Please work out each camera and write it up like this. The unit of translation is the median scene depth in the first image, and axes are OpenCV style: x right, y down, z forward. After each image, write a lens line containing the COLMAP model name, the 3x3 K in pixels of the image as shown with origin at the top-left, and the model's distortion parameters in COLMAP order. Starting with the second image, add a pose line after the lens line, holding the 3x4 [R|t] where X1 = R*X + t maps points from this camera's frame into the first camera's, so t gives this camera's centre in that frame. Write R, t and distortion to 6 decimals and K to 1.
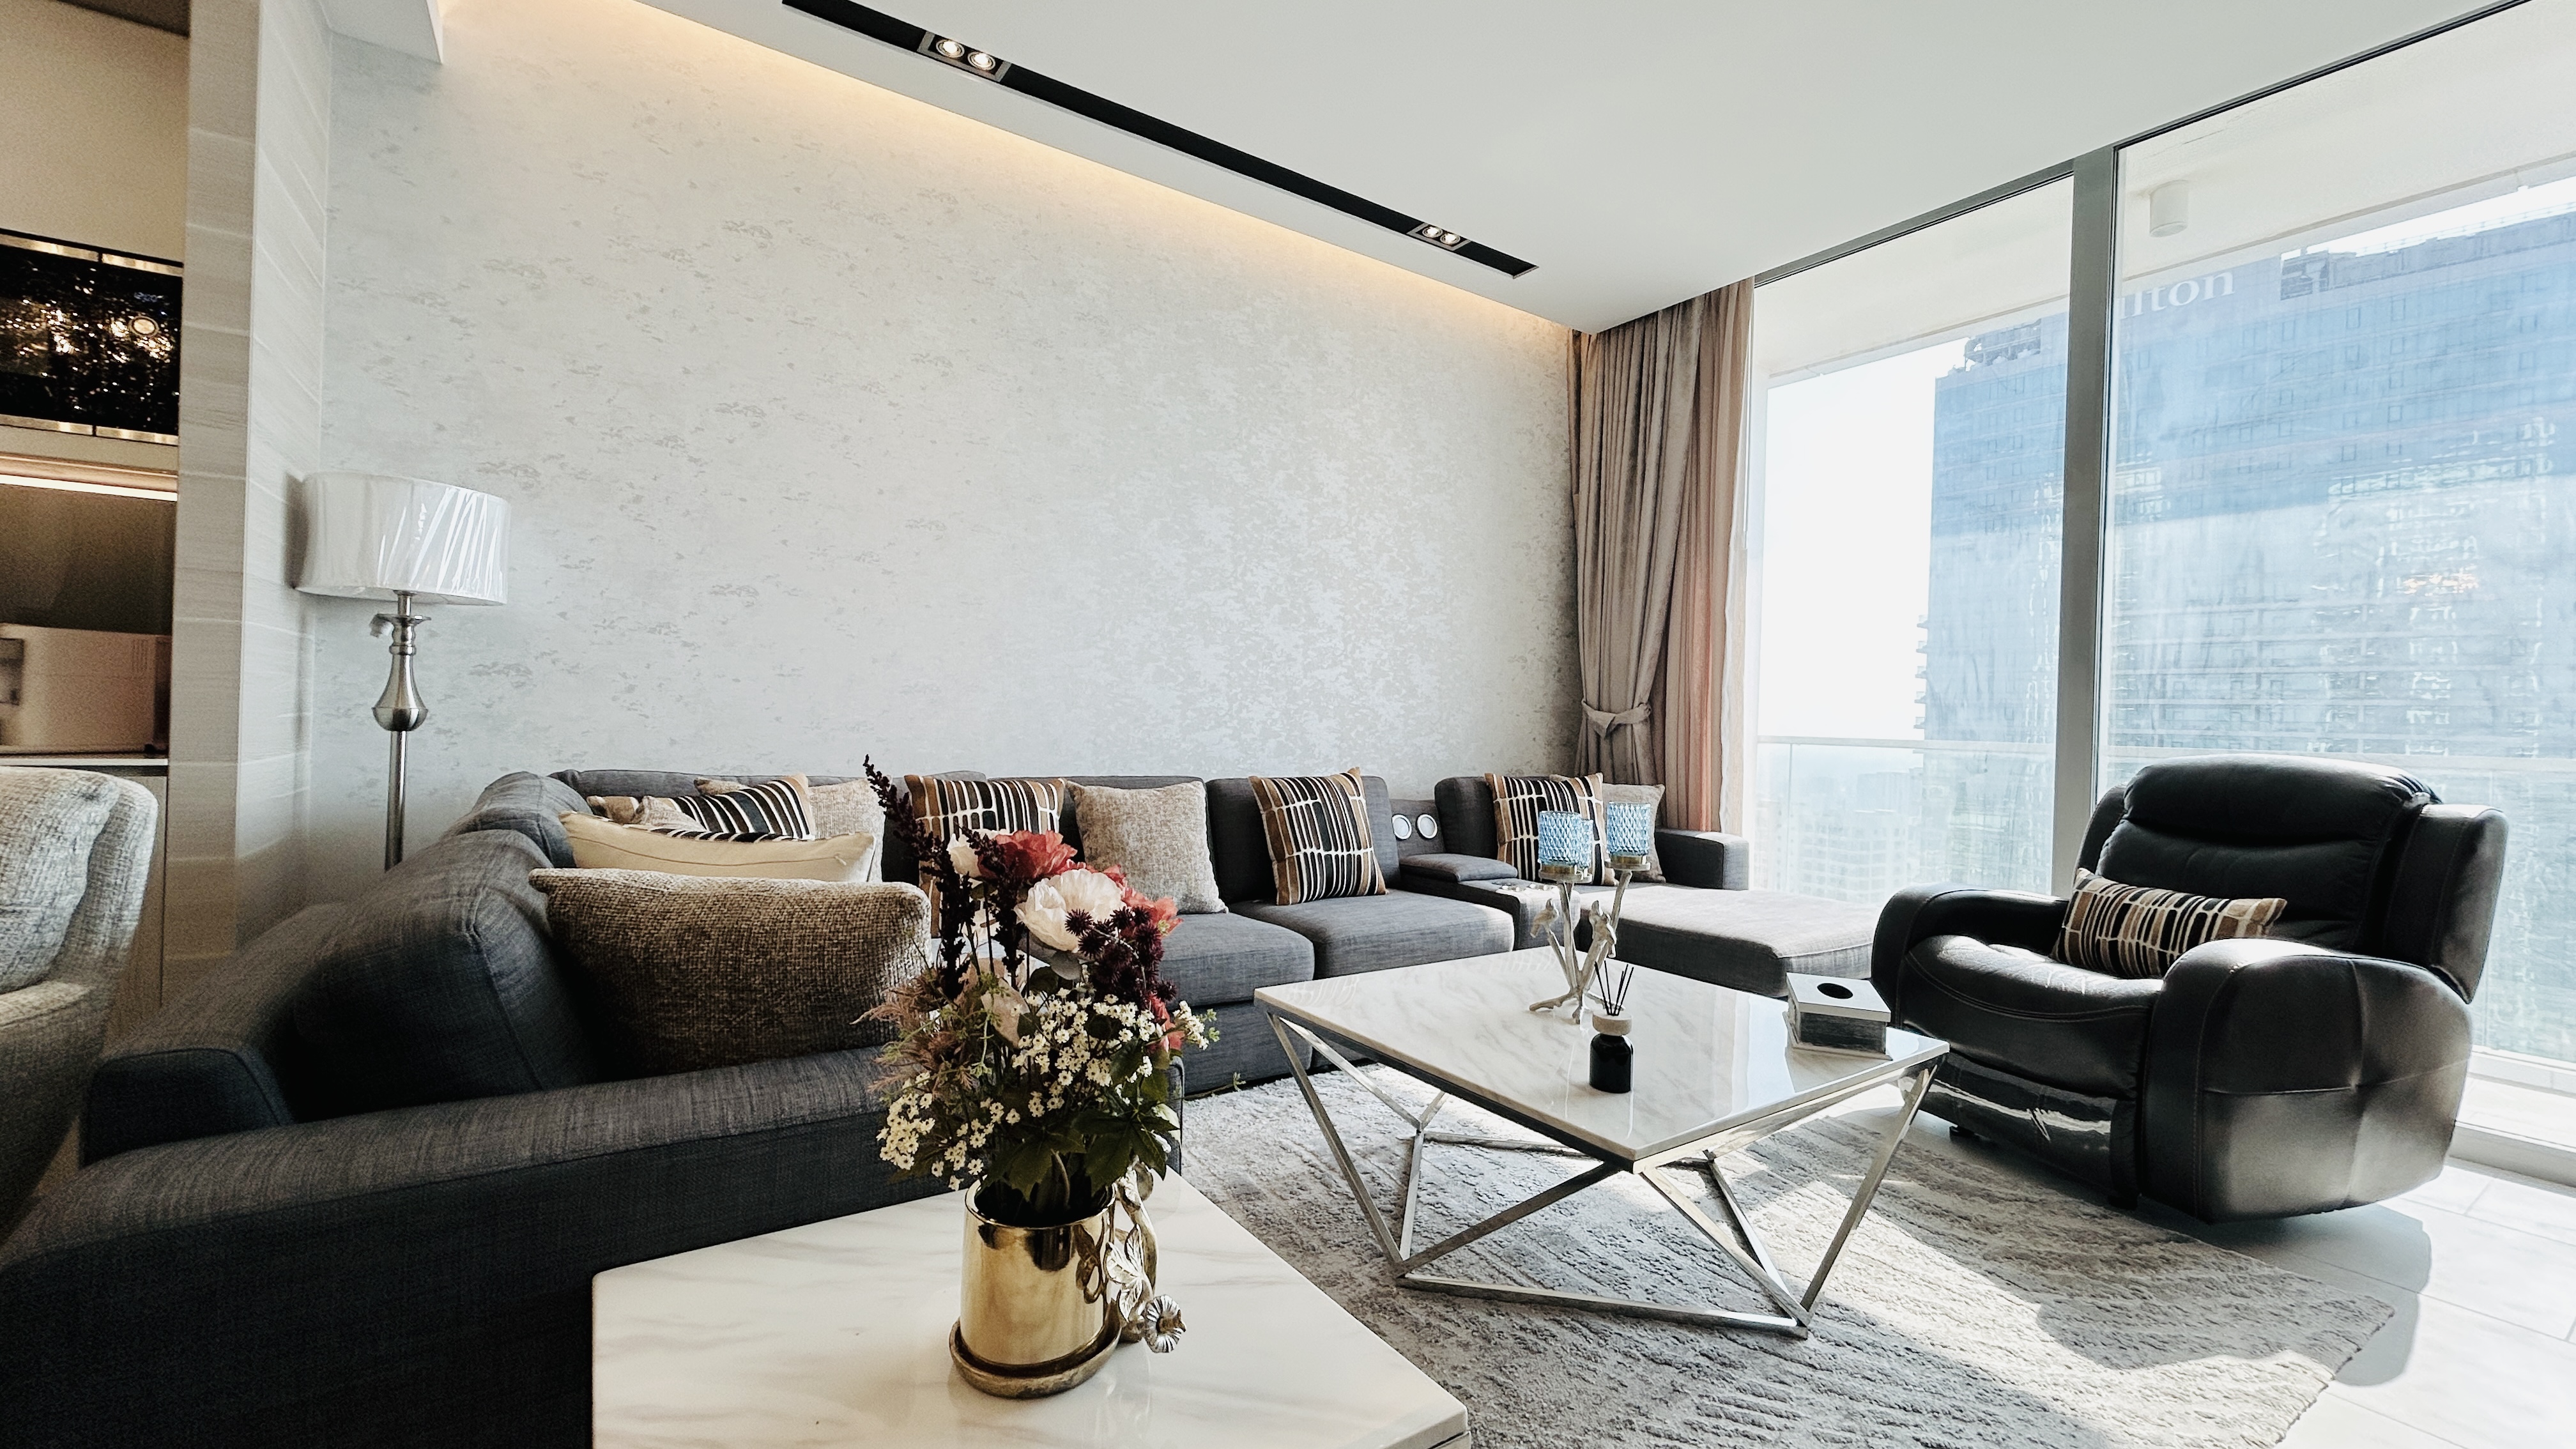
lens RADIAL K [[1032.2, 0, 1290.5], [0, 1032.2, 725.8], [0, 0, 1]] dist [0.001142, 0.000071]
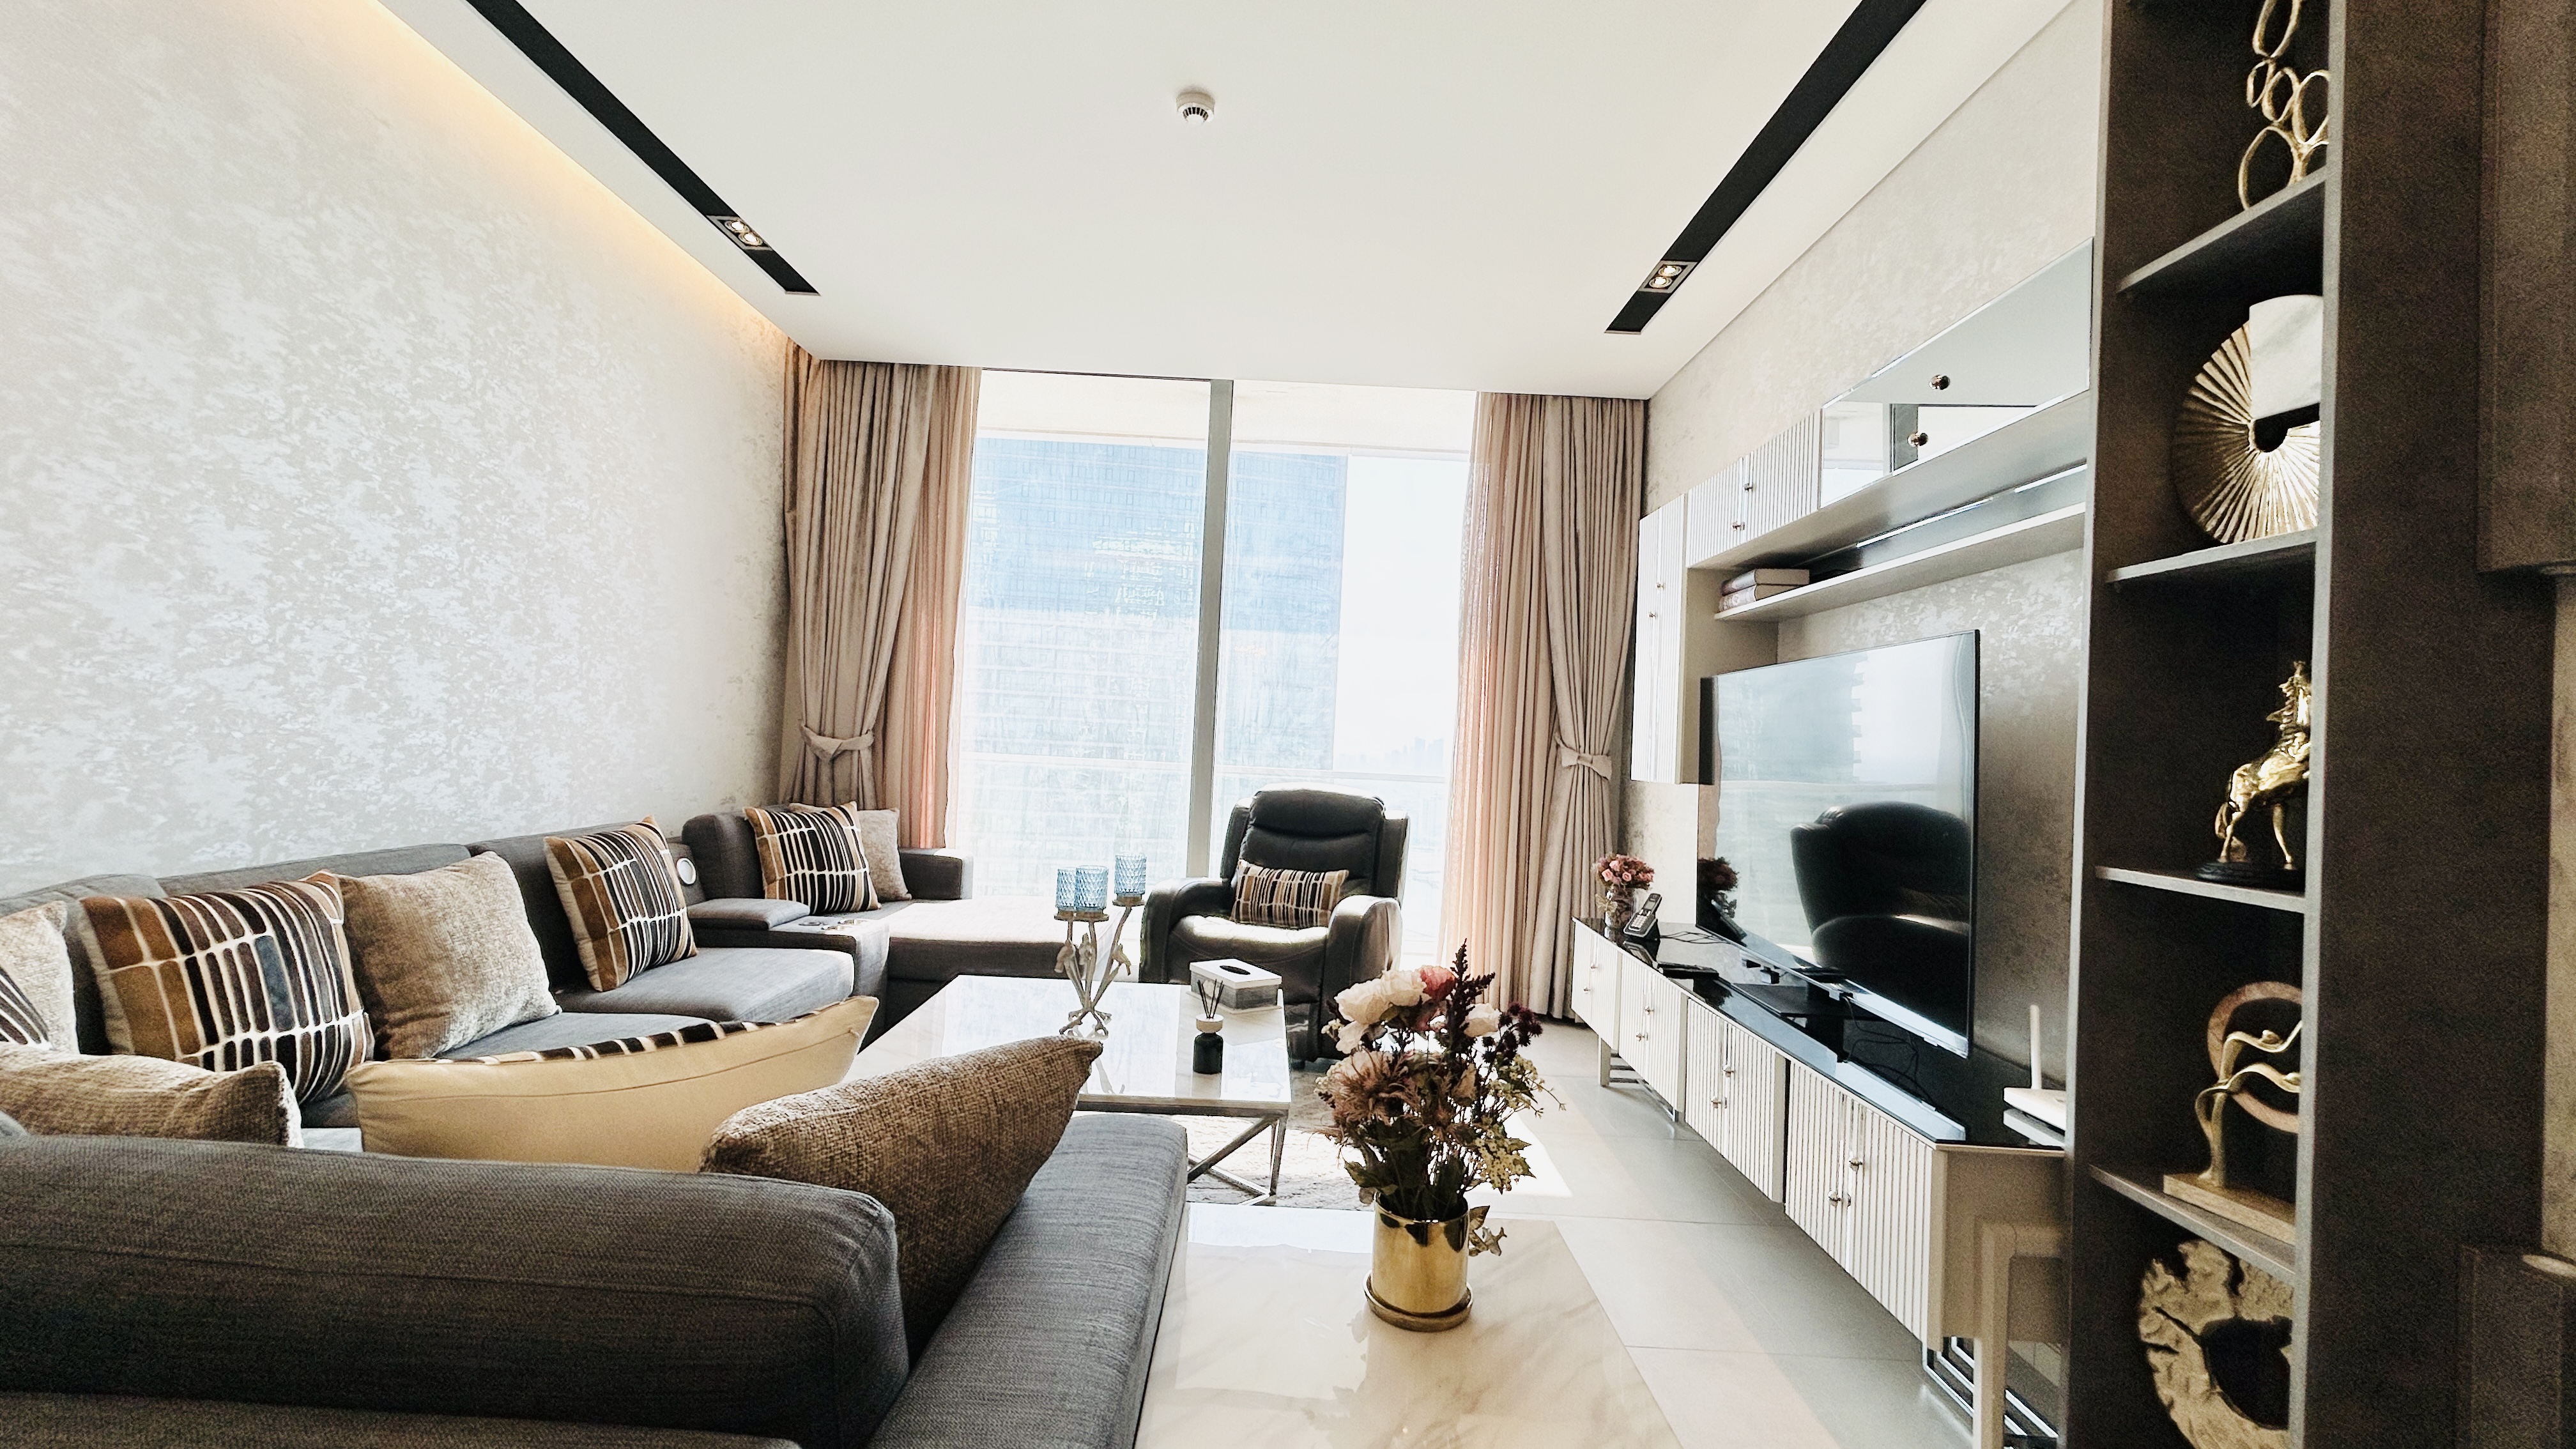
lens RADIAL K [[1032.2, 0, 1290.5], [0, 1032.2, 725.8], [0, 0, 1]] dist [0.001142, 0.000071]
pose [[0.553801, 0.010181, 0.832587, -0.355244], [-0.030408, 0.999506, 0.008004, -0.057027], [-0.832094, -0.029750, 0.553837, 0.069592]]
